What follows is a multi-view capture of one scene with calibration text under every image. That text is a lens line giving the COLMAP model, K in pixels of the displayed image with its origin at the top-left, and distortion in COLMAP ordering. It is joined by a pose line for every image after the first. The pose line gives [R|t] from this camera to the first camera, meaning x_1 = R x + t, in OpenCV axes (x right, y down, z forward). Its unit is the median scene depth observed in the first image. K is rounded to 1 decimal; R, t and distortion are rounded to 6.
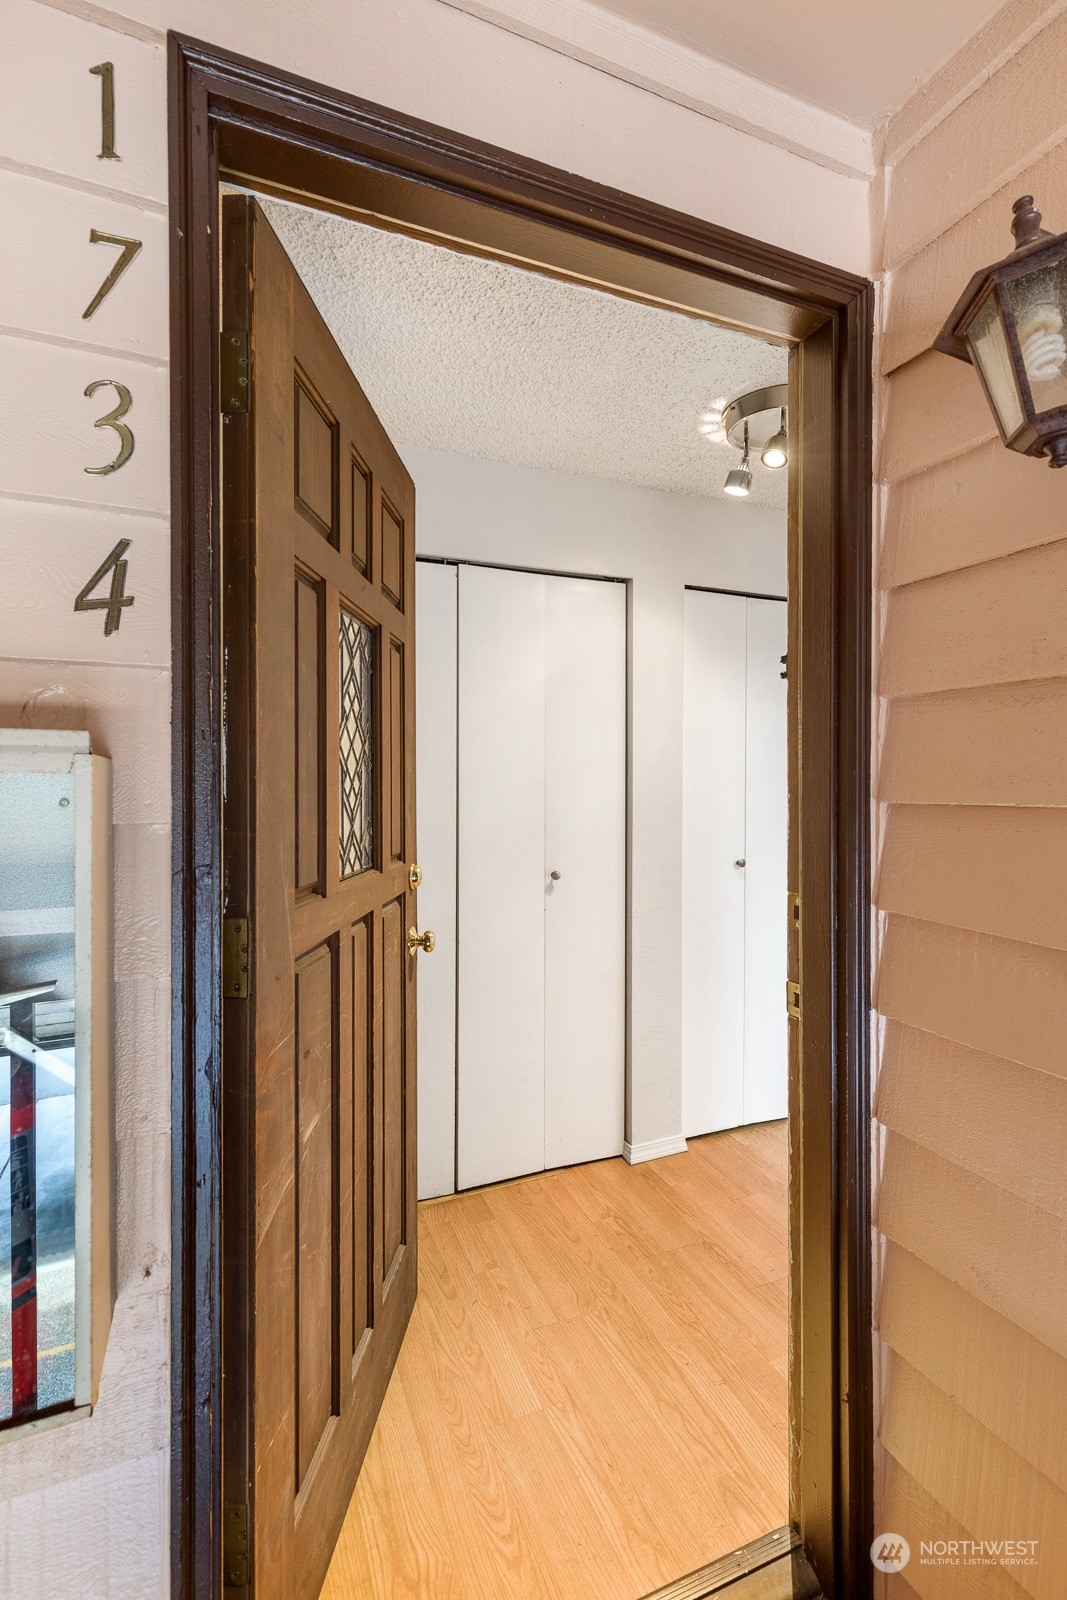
lens RADIAL K [[725.7, 0, 535.3], [0, 725.7, 798.9], [0, 0, 1]] dist [0.008268, -0.004605]
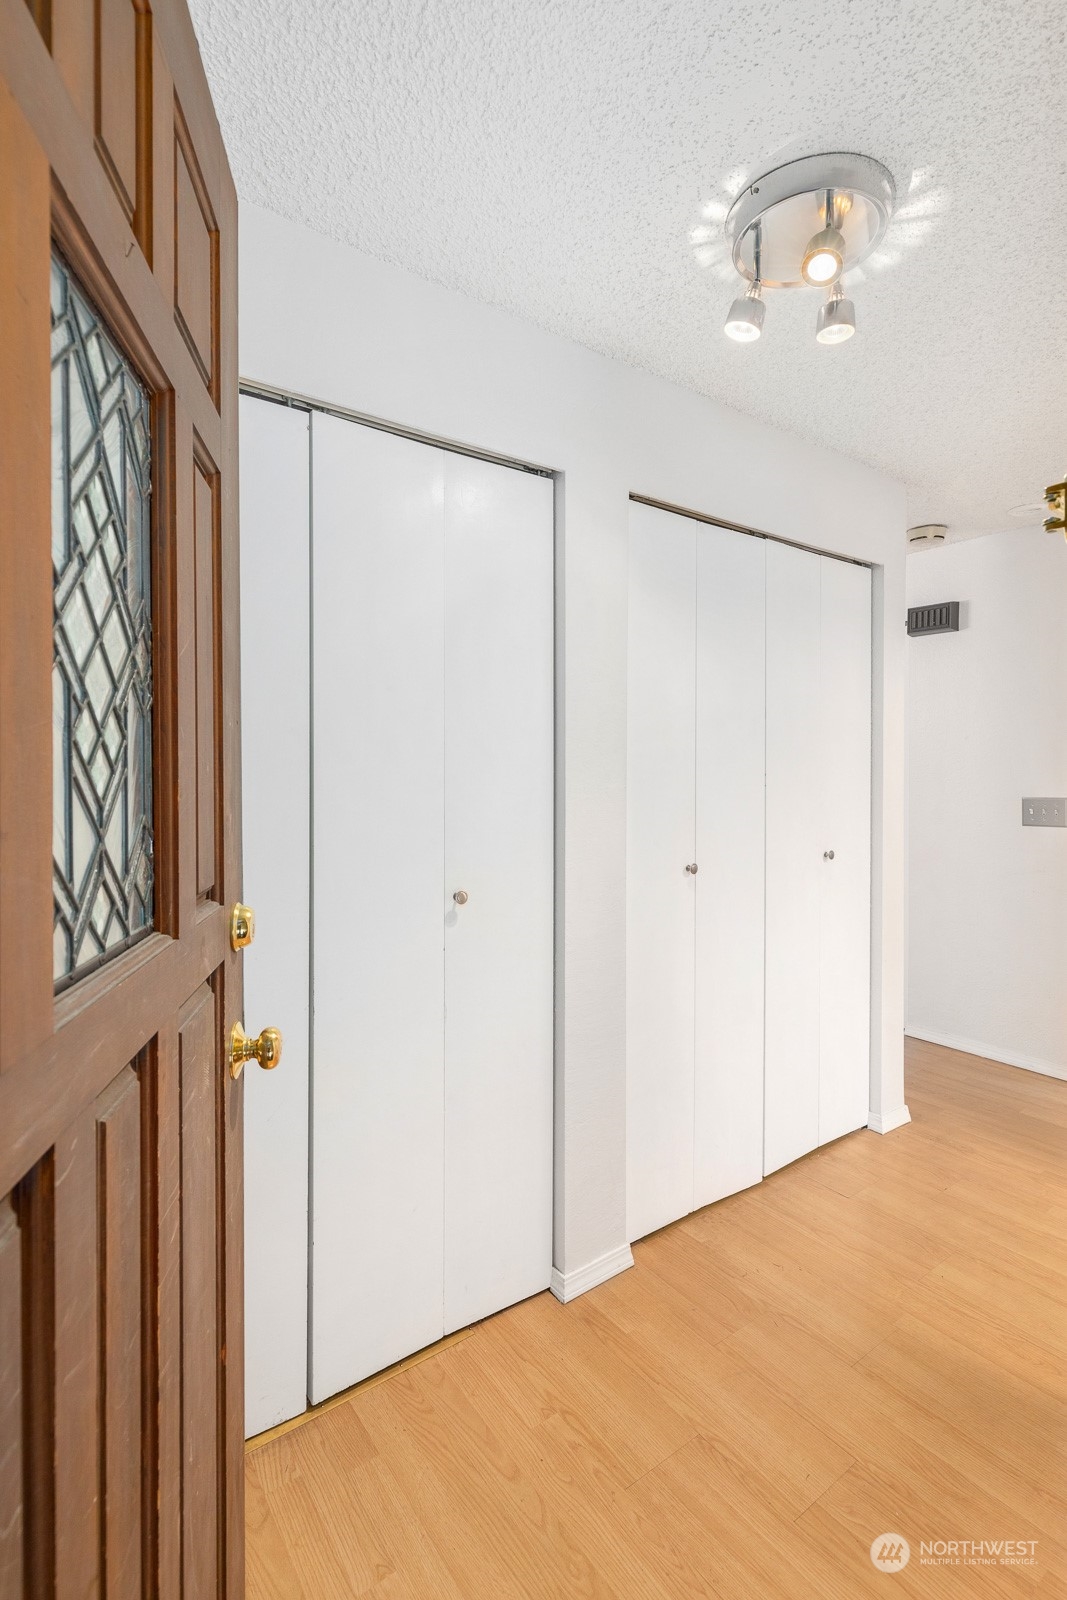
lens RADIAL K [[725.7, 0, 532.2], [0, 725.7, 791.0], [0, 0, 1]] dist [0.008268, -0.004605]
pose [[0.969991, -0.003050, 0.243123, -0.084461], [0.003151, 0.999995, -0.000028, 0.008509], [-0.243121, 0.000793, 0.969996, 0.394939]]
